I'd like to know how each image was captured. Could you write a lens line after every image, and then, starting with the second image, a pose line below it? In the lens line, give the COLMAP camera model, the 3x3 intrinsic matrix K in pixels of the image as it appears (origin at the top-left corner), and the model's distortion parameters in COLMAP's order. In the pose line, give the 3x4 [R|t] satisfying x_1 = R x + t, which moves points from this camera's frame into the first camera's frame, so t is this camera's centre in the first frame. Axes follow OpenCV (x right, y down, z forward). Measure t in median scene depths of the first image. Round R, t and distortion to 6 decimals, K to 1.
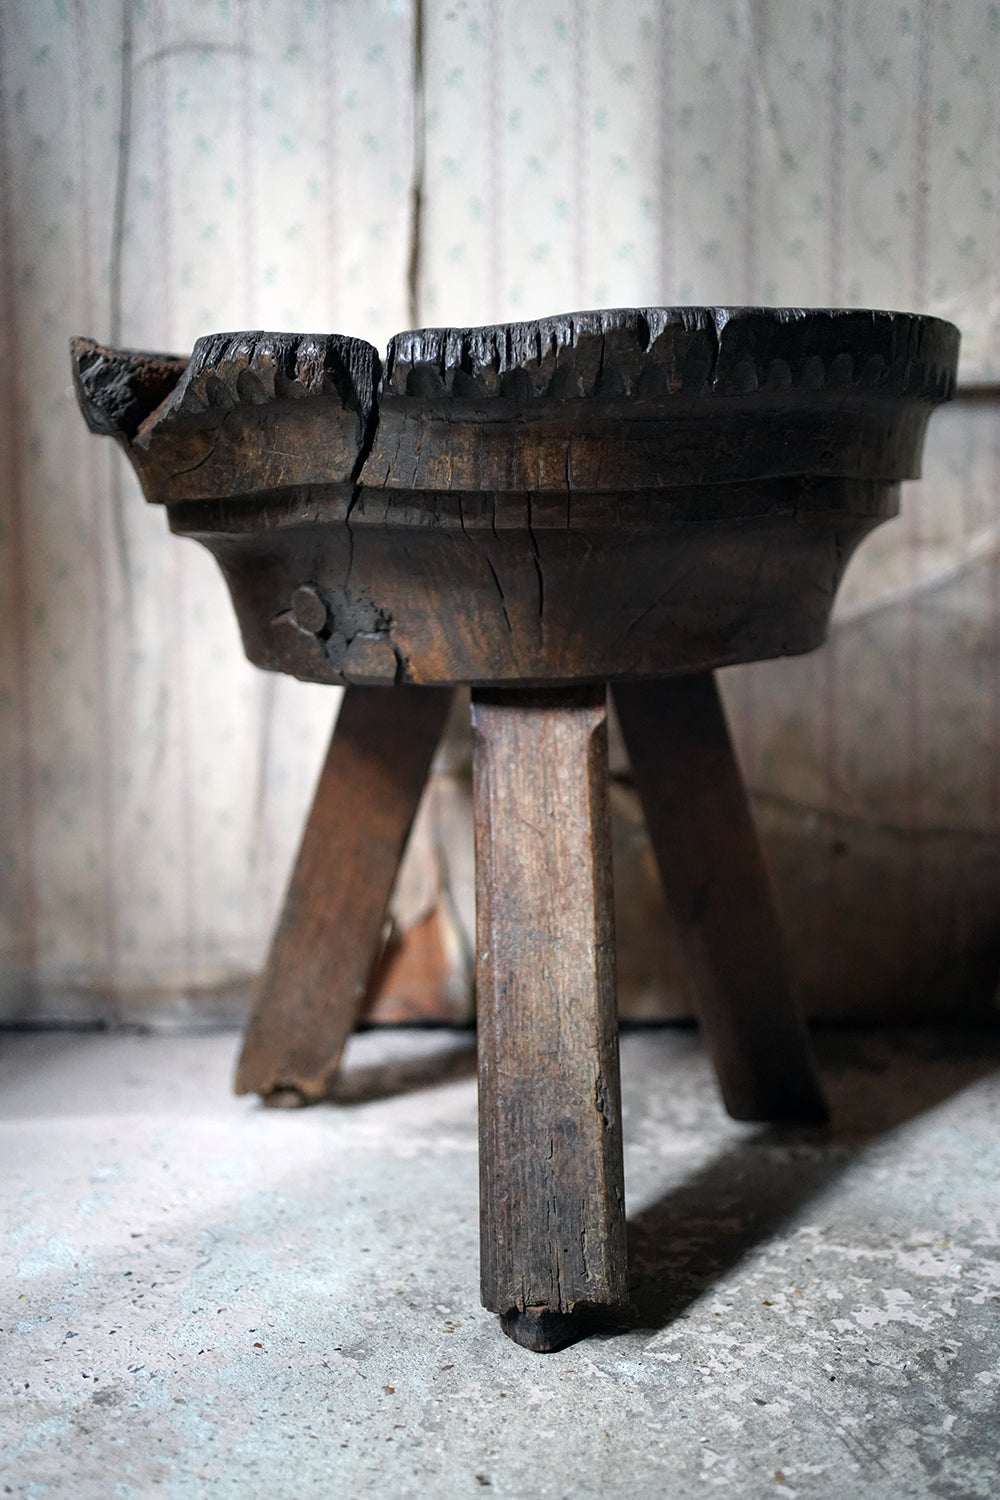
lens RADIAL K [[1522.5, 0, 510.0], [0, 1522.5, 750.1], [0, 0, 1]] dist [0.042315, 0.000000]
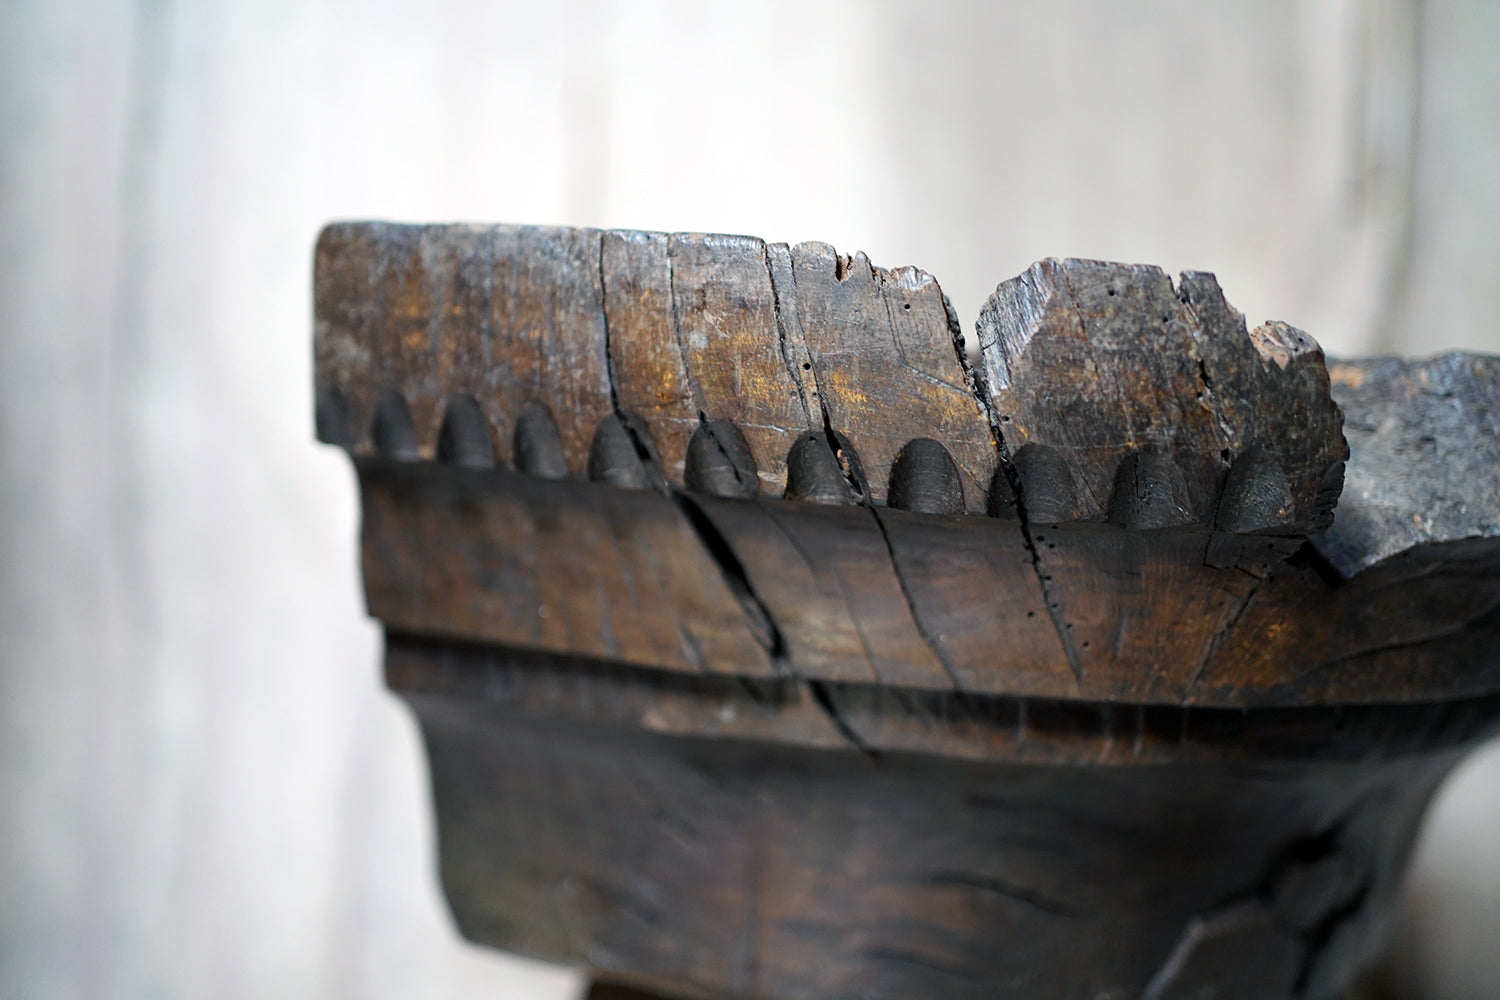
lens RADIAL K [[1522.5, 0, 789.1], [0, 1522.5, 489.2], [0, 0, 1]] dist [0.042315, 0.000000]
pose [[0.950042, 0.009947, 0.311962, -0.303590], [0.018933, 0.995815, -0.089410, -0.173774], [-0.311546, 0.090850, 0.945878, 0.443856]]
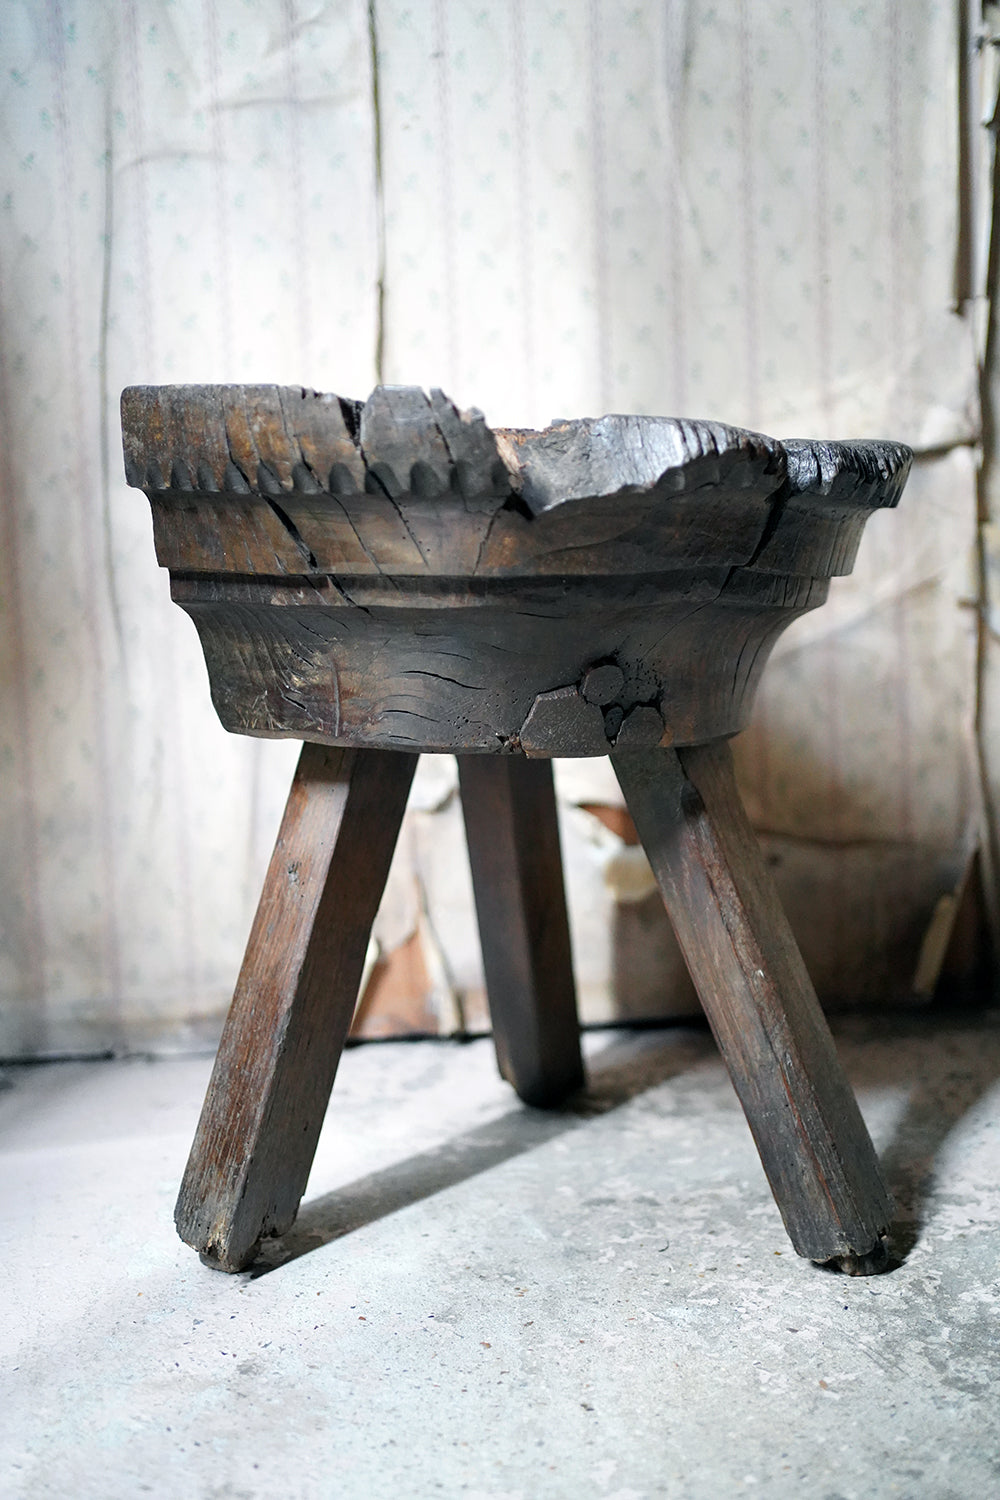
lens RADIAL K [[1522.5, 0, 508.3], [0, 1522.5, 750.9], [0, 0, 1]] dist [0.042315, 0.000000]
pose [[0.993609, -0.038241, 0.106197, -0.152979], [0.038682, 0.999249, -0.002092, -0.034094], [-0.106038, 0.006186, 0.994343, -0.162778]]
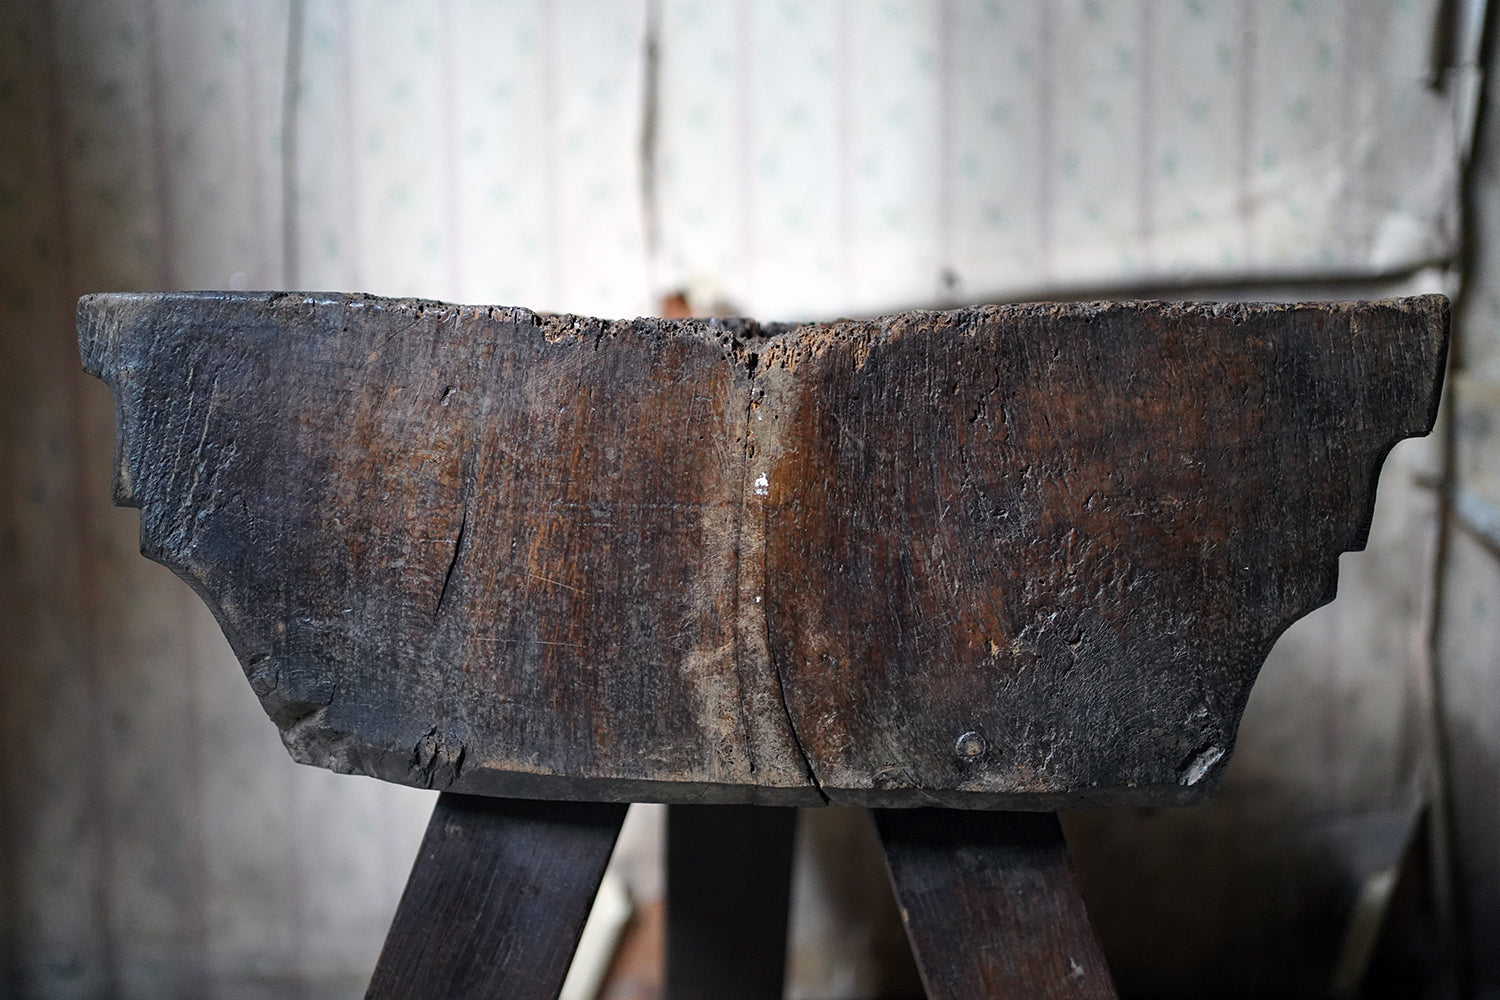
lens RADIAL K [[1522.5, 0, 755.5], [0, 1522.5, 501.2], [0, 0, 1]] dist [0.042315, 0.000000]
pose [[0.999429, -0.009536, 0.032413, -0.050972], [0.008329, 0.999273, 0.037192, -0.224537], [-0.032744, -0.036901, 0.998782, 0.239477]]
